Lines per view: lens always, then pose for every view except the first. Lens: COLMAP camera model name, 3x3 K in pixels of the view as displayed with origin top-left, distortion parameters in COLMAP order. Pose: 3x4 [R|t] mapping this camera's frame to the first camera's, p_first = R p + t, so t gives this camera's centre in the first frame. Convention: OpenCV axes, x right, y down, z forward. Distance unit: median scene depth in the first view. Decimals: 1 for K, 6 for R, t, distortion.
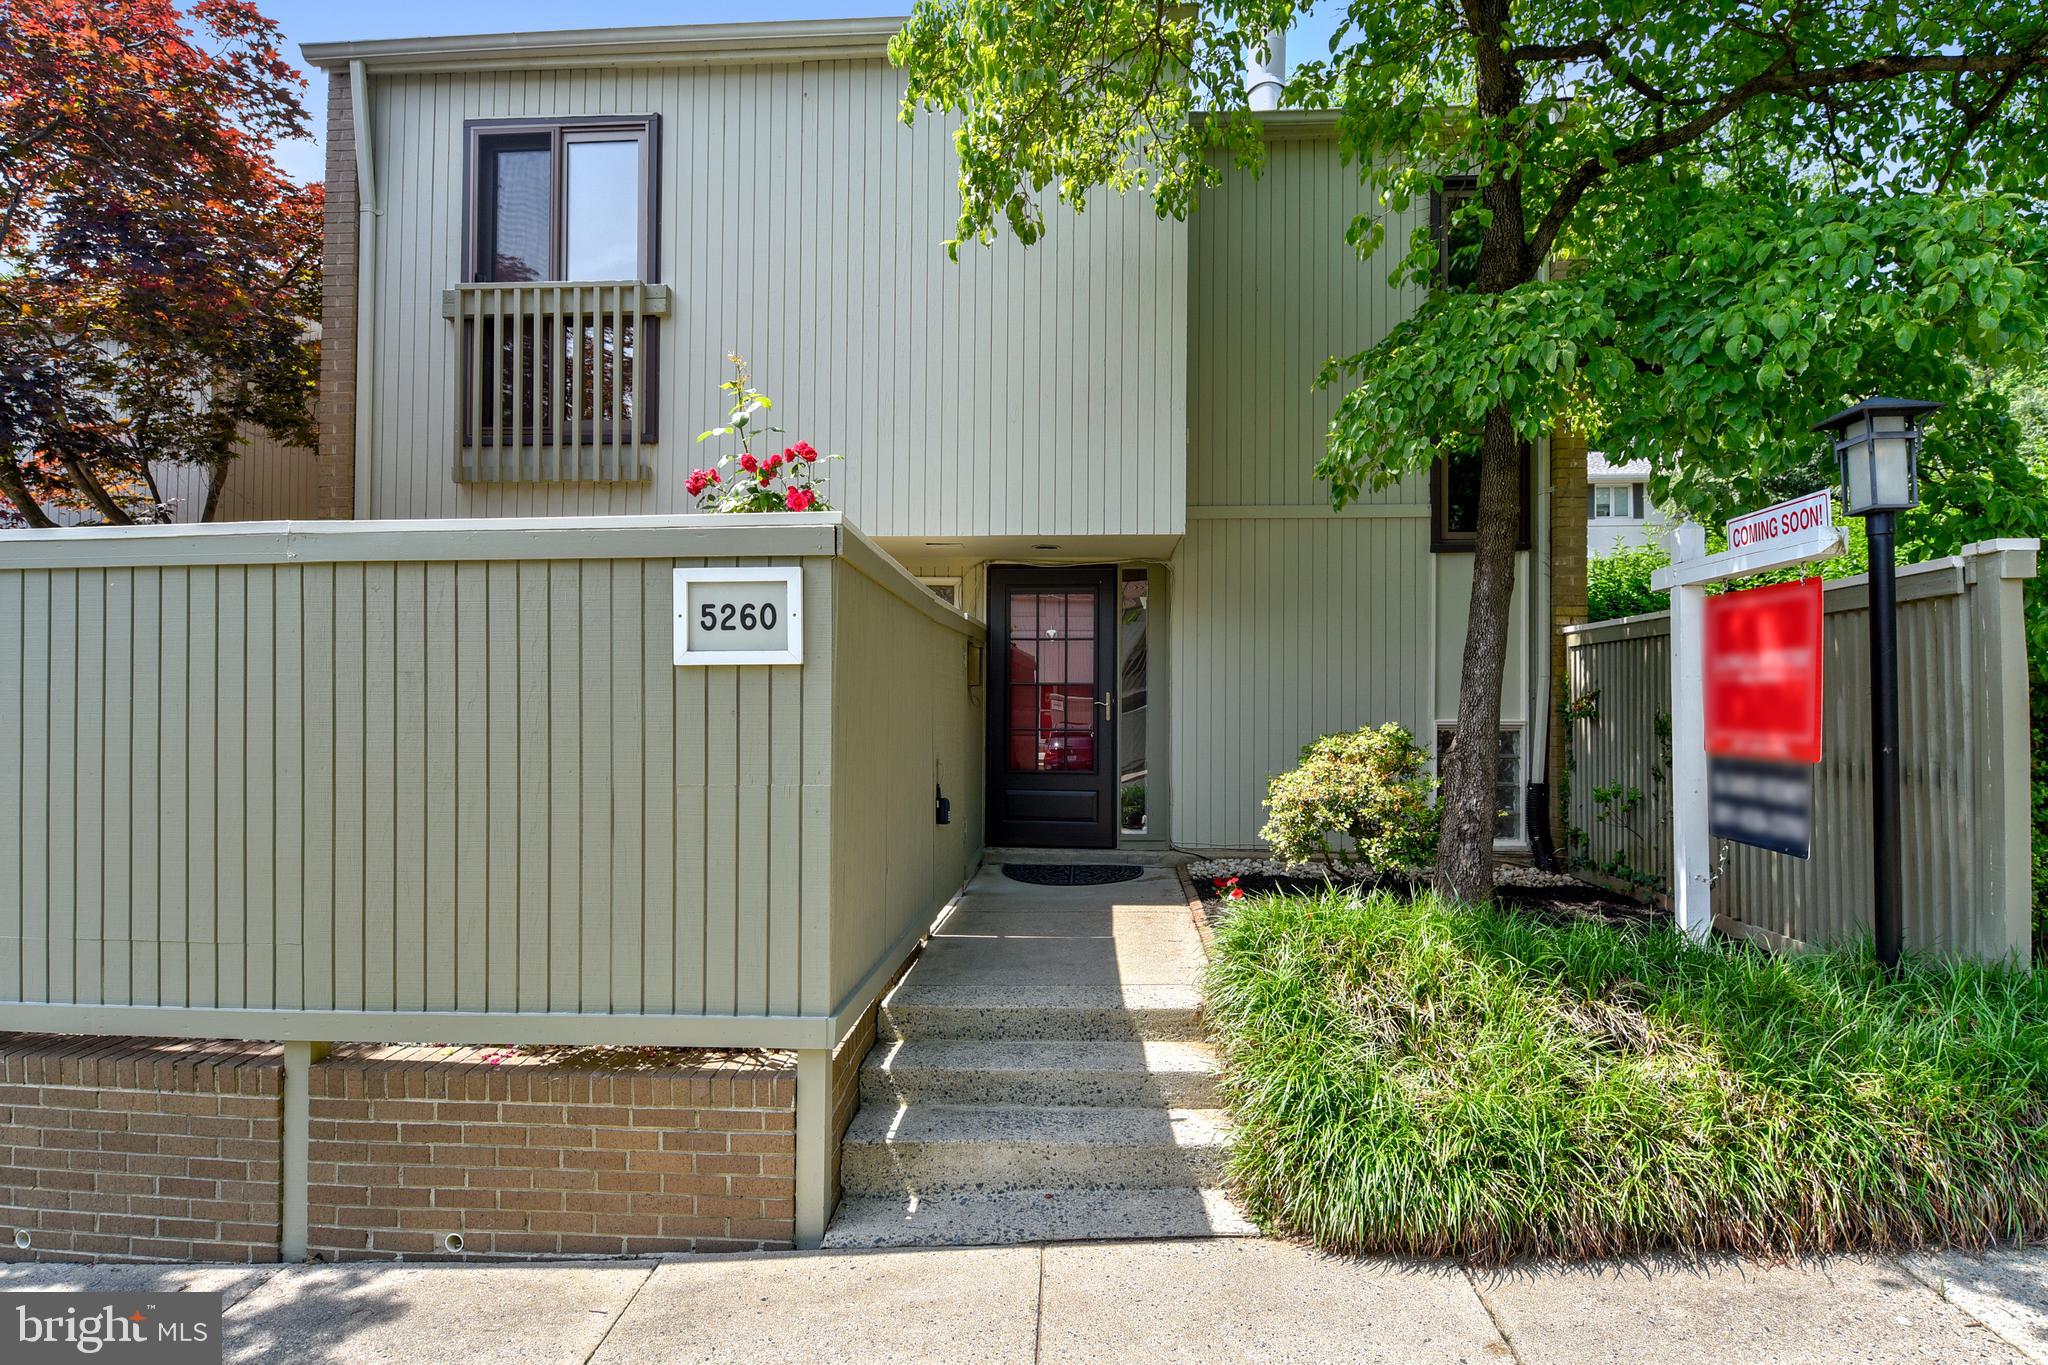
lens RADIAL K [[1058.4, 0, 1020.1], [0, 1058.4, 677.1], [0, 0, 1]] dist [0.000326, -0.006730]
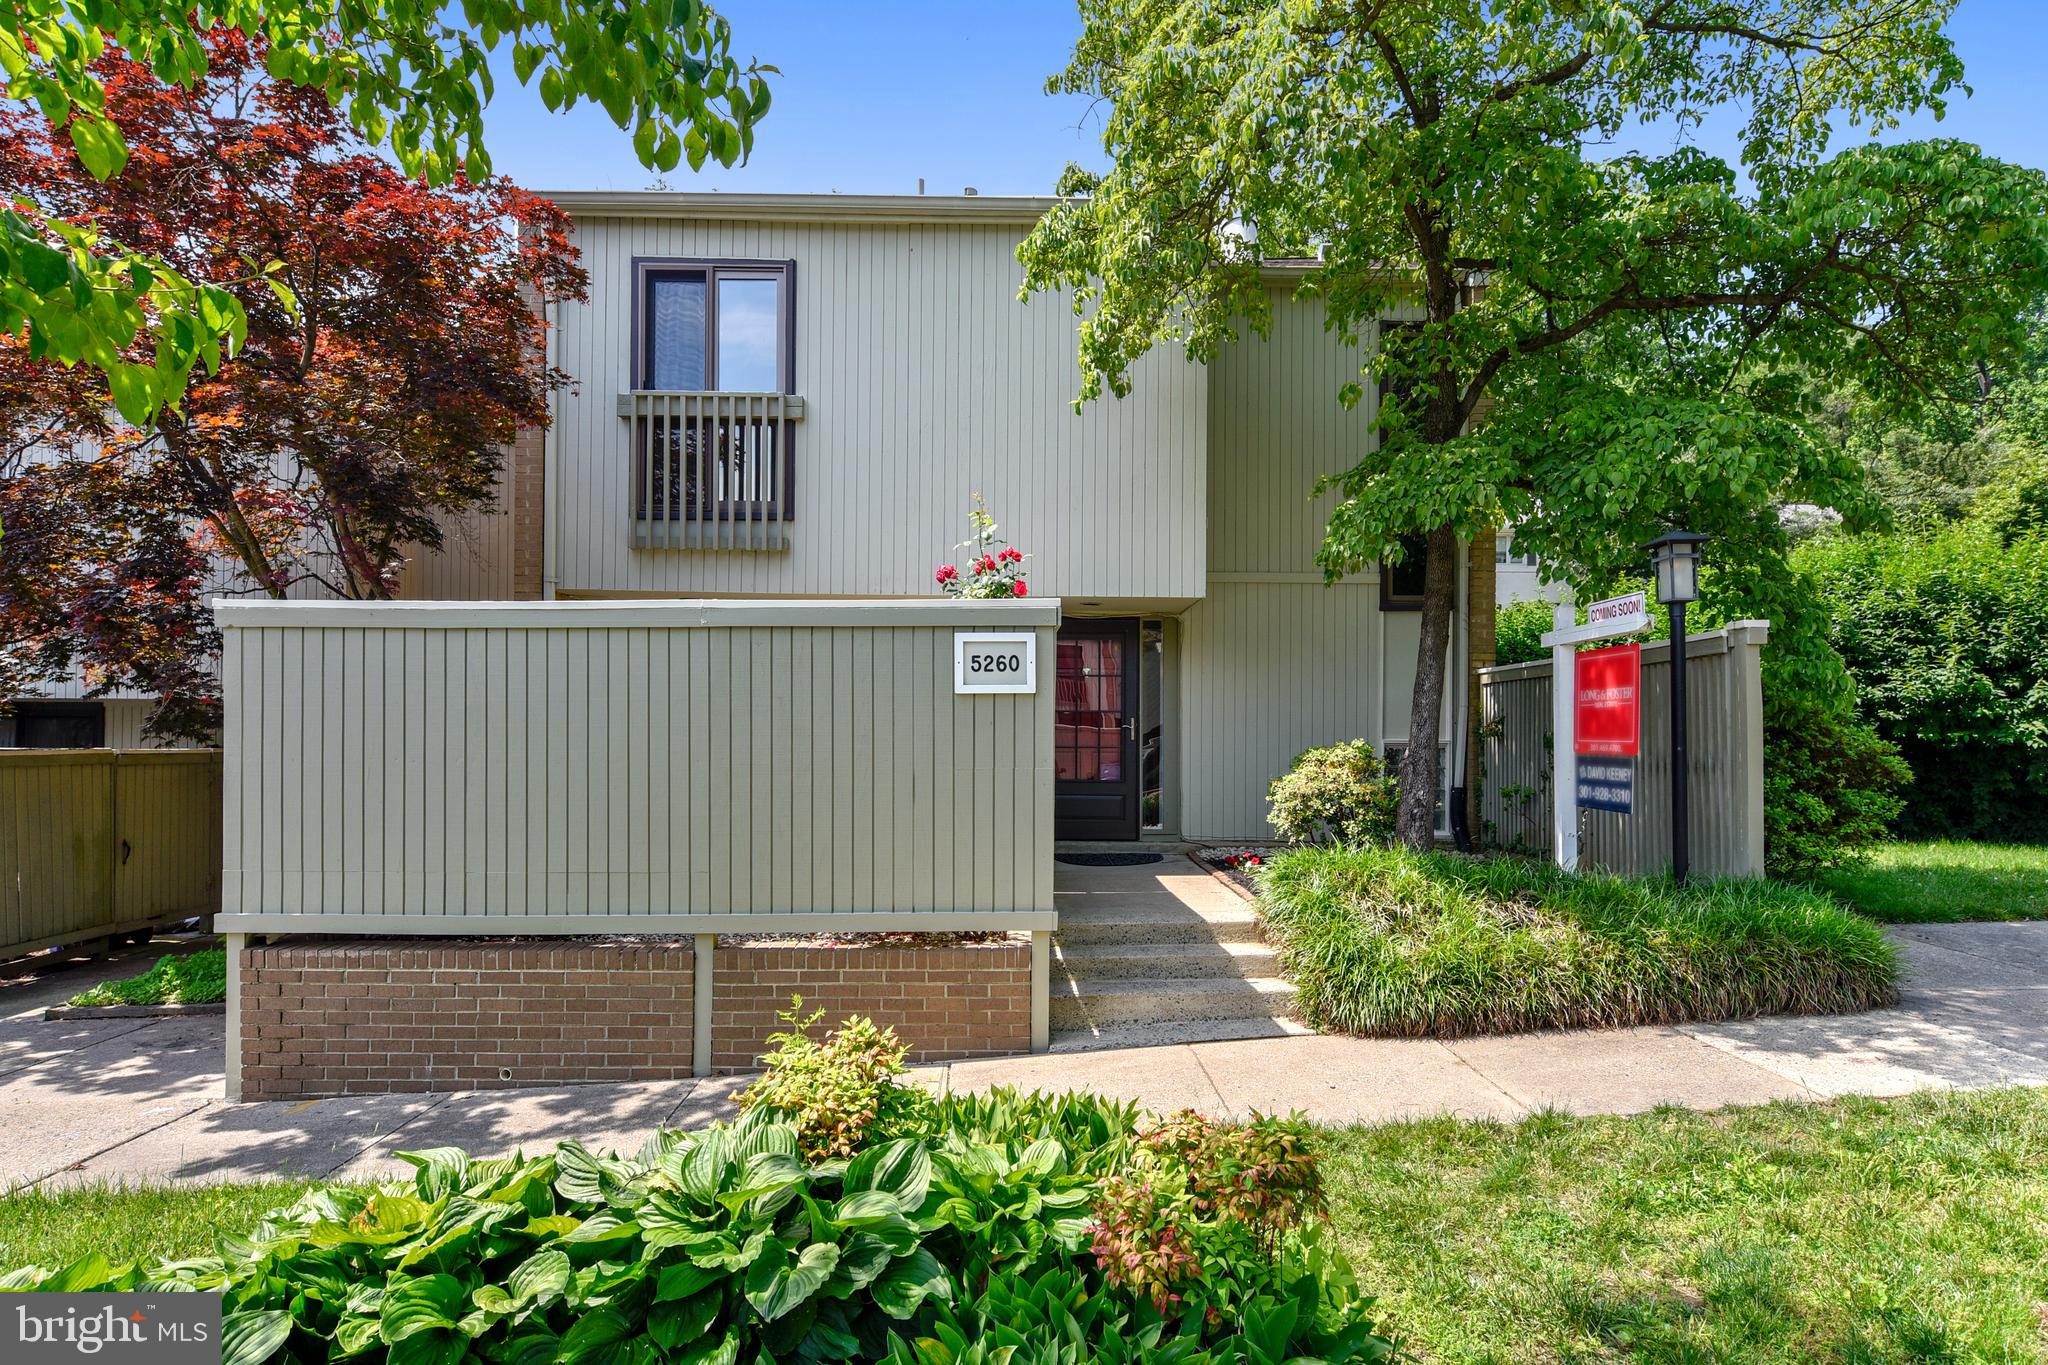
lens RADIAL K [[1059.6, 0, 1024.8], [0, 1059.6, 708.4], [0, 0, 1]] dist [0.001786, 0.000619]
pose [[0.996601, 0.003520, 0.082307, -0.310797], [-0.003351, 0.999992, -0.002194, 0.012835], [-0.082314, 0.001911, 0.996605, -0.531240]]
